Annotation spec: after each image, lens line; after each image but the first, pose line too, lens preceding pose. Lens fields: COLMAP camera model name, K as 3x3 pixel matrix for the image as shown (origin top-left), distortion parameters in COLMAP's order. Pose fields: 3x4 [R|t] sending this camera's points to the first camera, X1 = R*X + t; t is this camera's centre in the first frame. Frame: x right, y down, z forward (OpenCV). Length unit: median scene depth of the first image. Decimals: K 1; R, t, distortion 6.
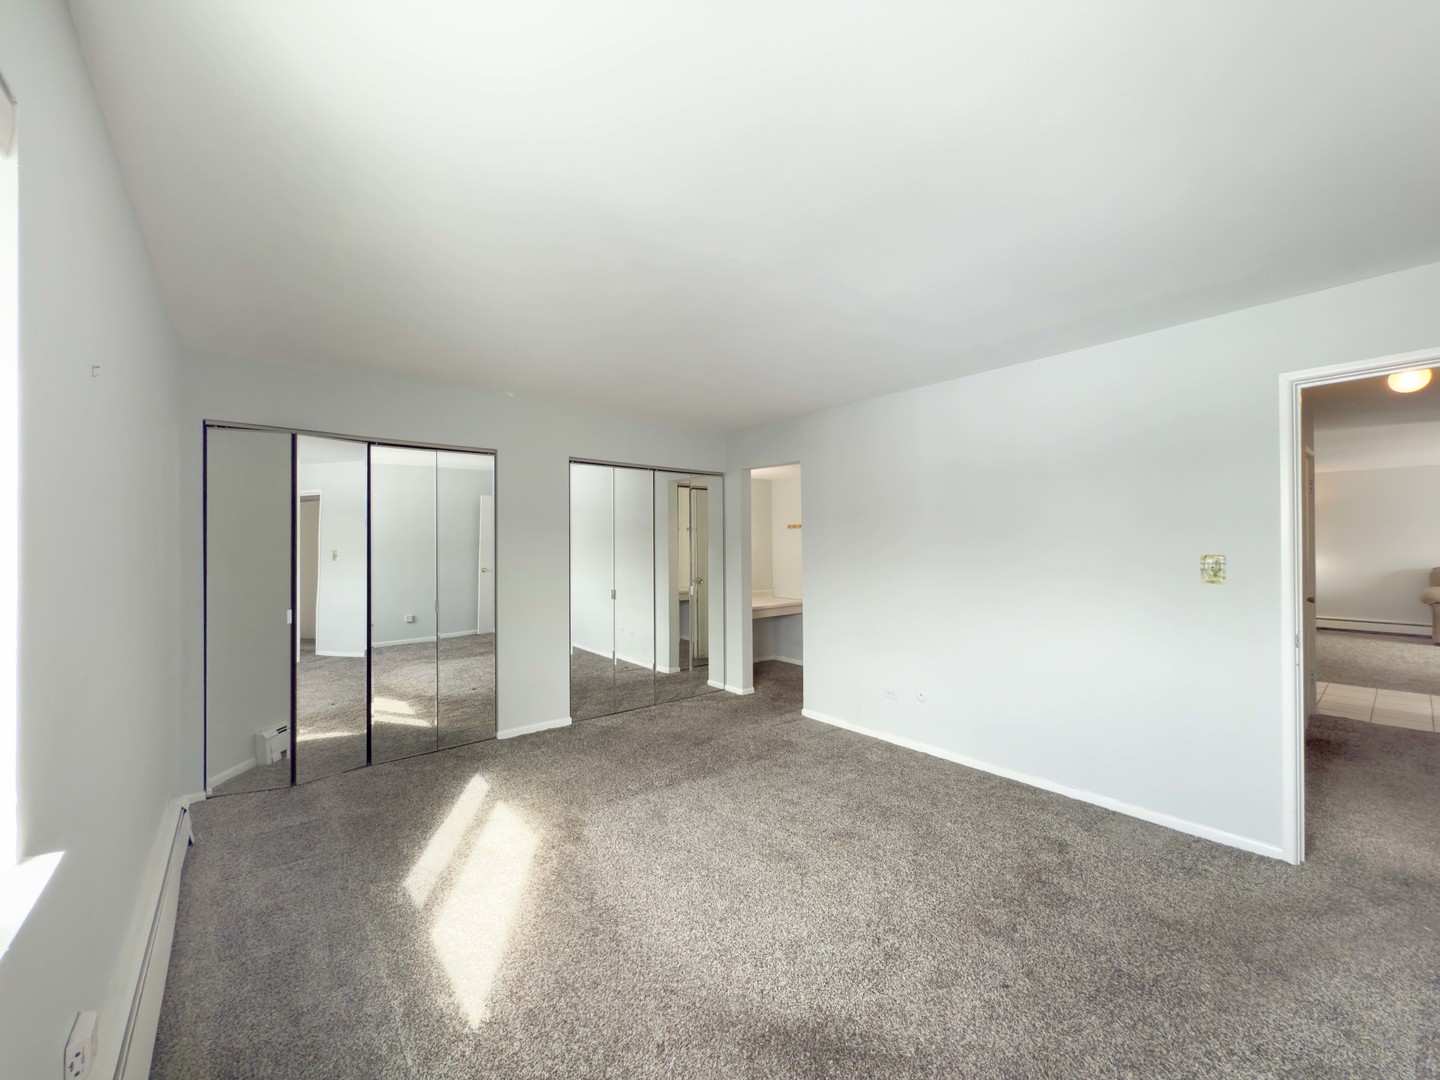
lens RADIAL K [[587.2, 0, 720.0], [0, 587.2, 540.0], [0, 0, 1]] dist [0.002465, 0.000270]
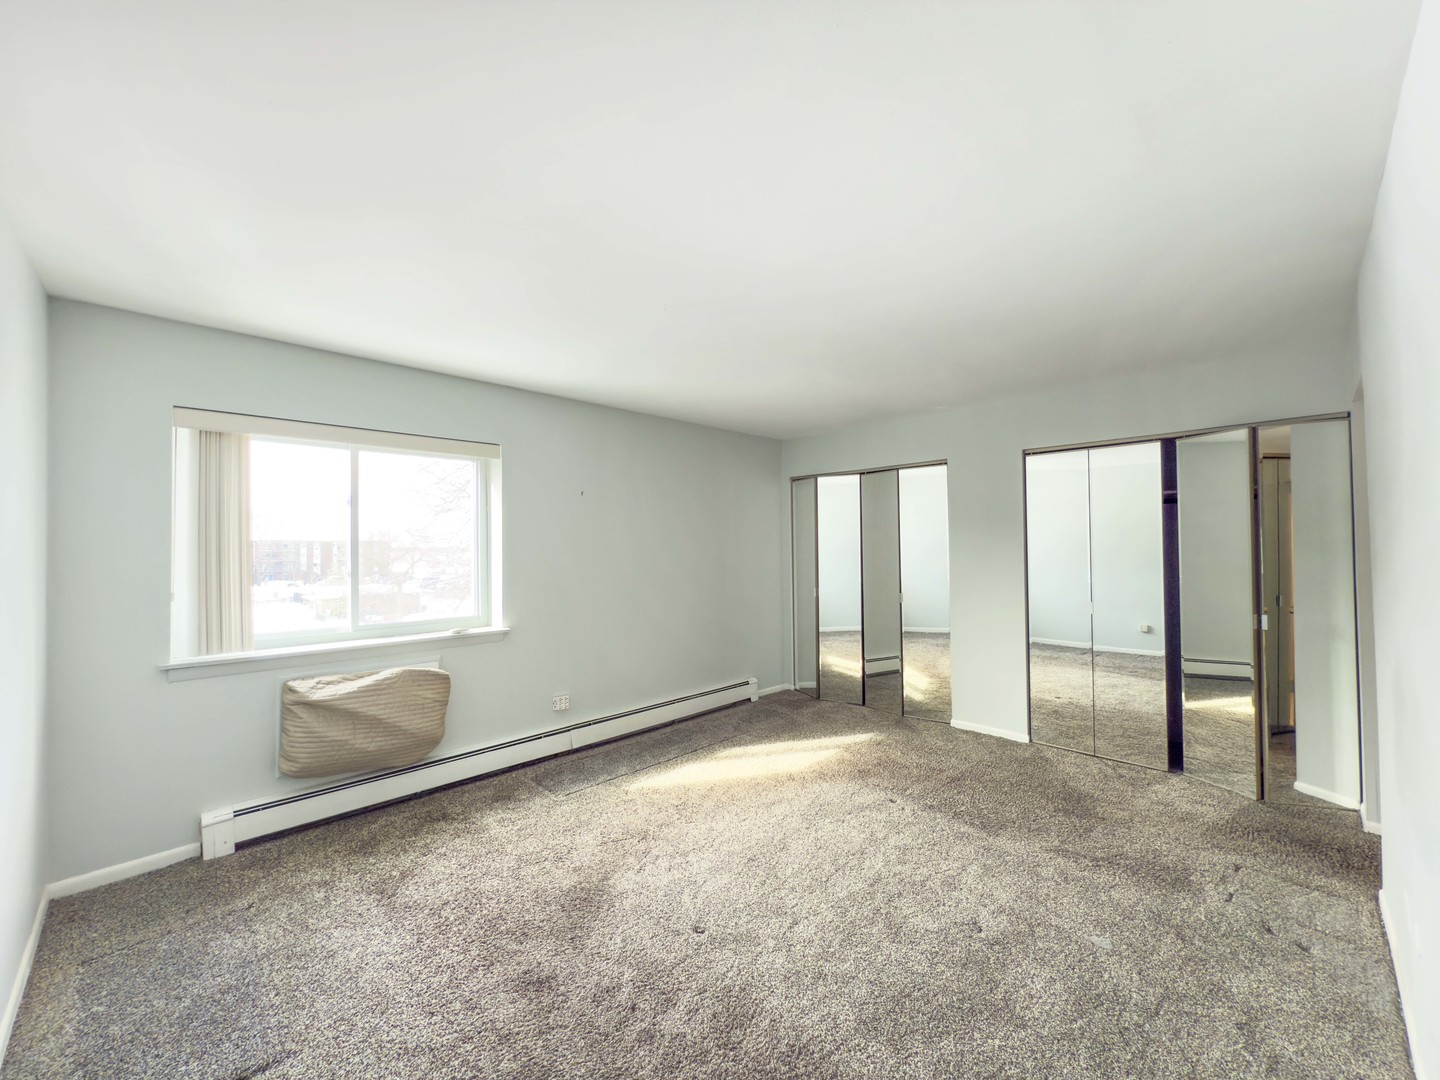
lens RADIAL K [[570.3, 0, 720.0], [0, 570.3, 540.0], [0, 0, 1]] dist [0.001486, -0.000013]
pose [[0.094052, -0.015226, -0.995451, 0.715878], [-0.000407, 0.999882, -0.015333, 0.019922], [0.995567, 0.001847, 0.094035, 0.556723]]
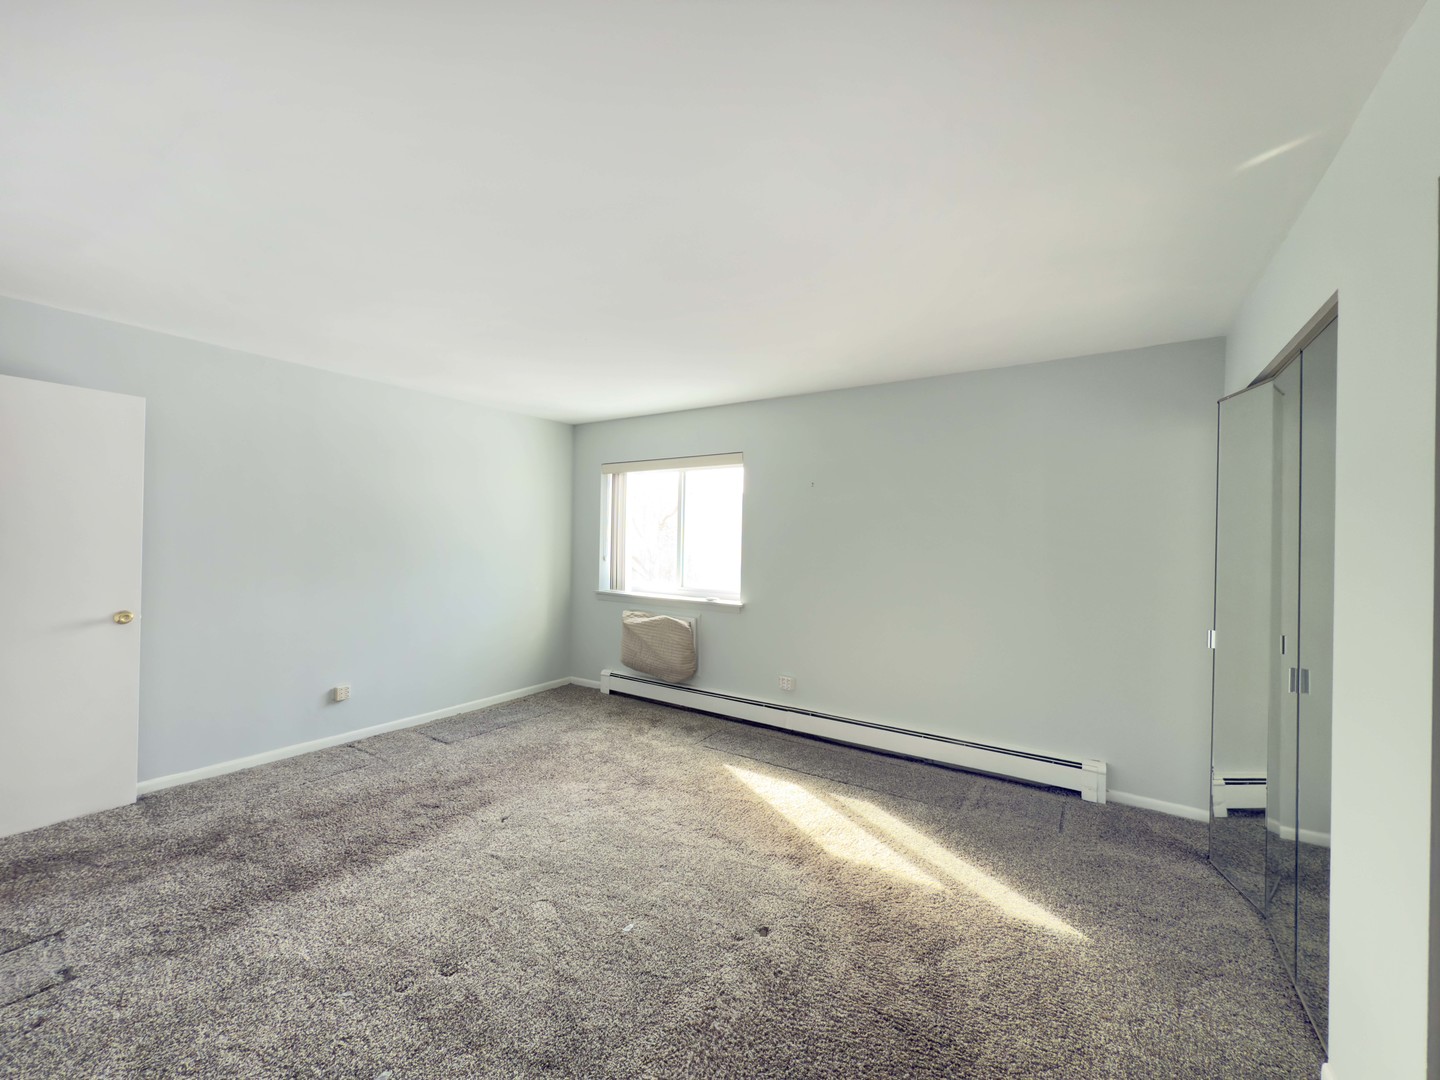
lens RADIAL K [[570.3, 0, 720.0], [0, 570.3, 540.0], [0, 0, 1]] dist [0.001486, -0.000013]
pose [[-0.952707, -0.016622, -0.303436, 0.100481], [-0.020349, 0.999751, 0.009123, 0.014295], [0.303209, 0.014867, -0.952808, 1.403157]]
